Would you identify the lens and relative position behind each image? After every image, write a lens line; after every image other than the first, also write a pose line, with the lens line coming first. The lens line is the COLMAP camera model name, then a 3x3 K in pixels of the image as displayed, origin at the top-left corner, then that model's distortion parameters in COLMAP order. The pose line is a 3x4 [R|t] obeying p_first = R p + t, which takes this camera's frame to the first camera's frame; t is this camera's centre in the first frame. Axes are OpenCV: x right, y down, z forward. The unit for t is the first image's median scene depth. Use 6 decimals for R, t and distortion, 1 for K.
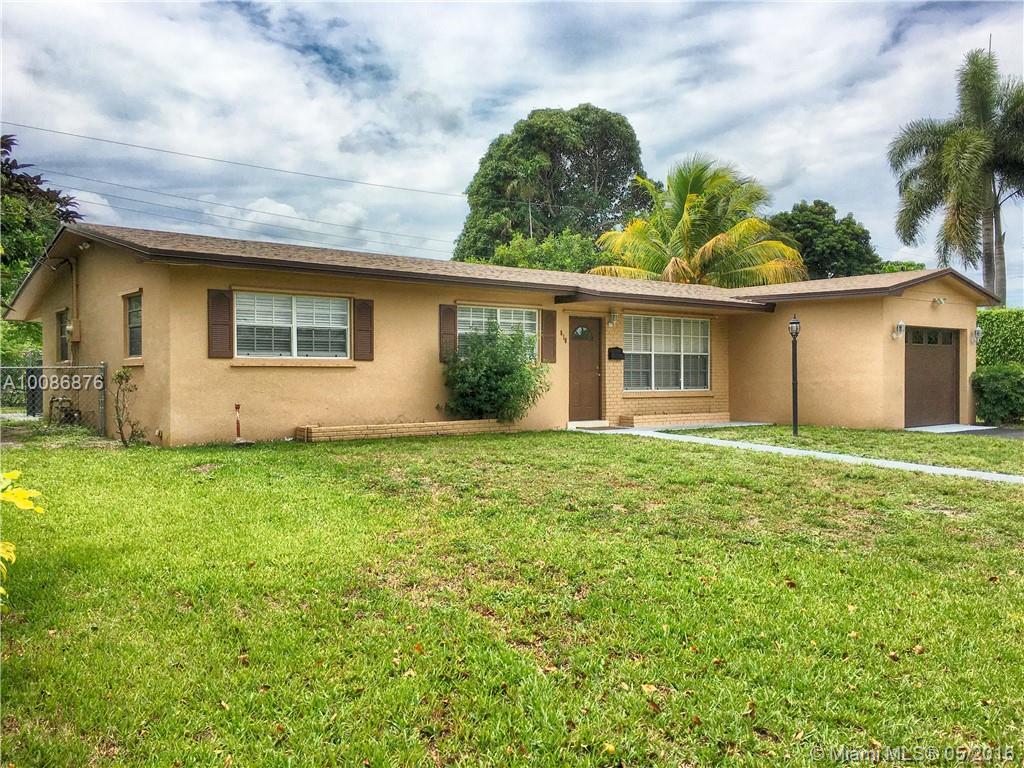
lens RADIAL K [[877.4, 0, 512.0], [0, 877.4, 384.0], [0, 0, 1]] dist [-0.006528, -0.005711]
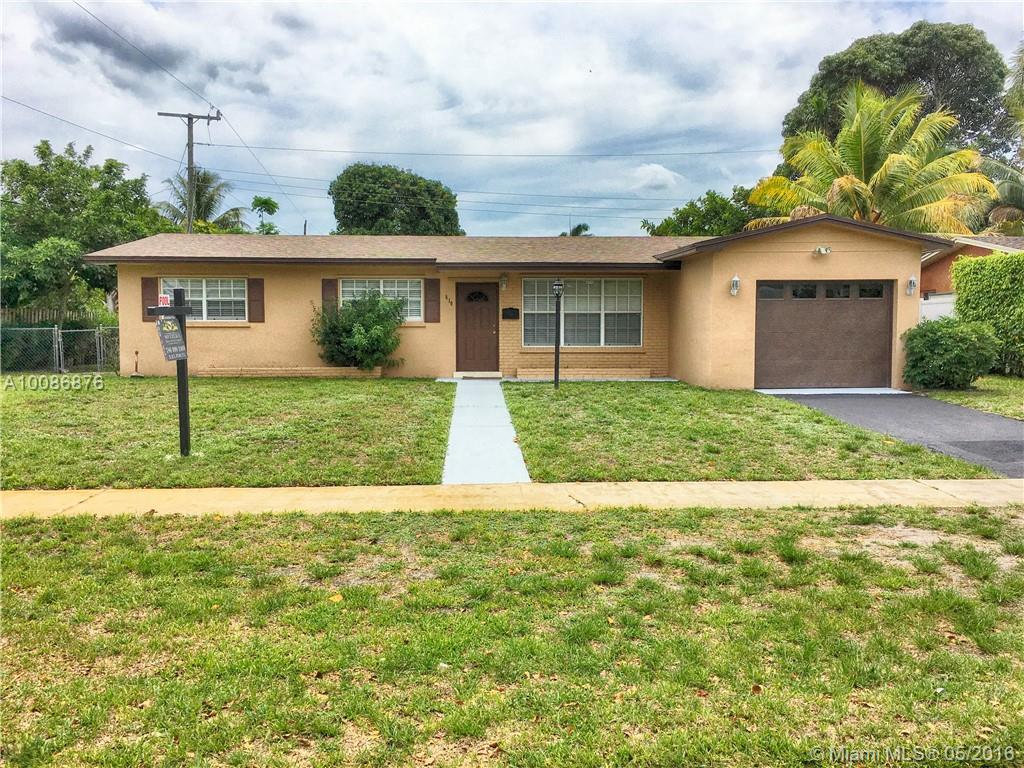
lens RADIAL K [[853.1, 0, 512.0], [0, 853.1, 384.0], [0, 0, 1]] dist [0.039980, -0.003348]
pose [[0.806250, 0.038583, -0.590316, 0.831260], [-0.005472, 0.998315, 0.057776, -0.007785], [0.591550, -0.043352, 0.805102, 0.111062]]
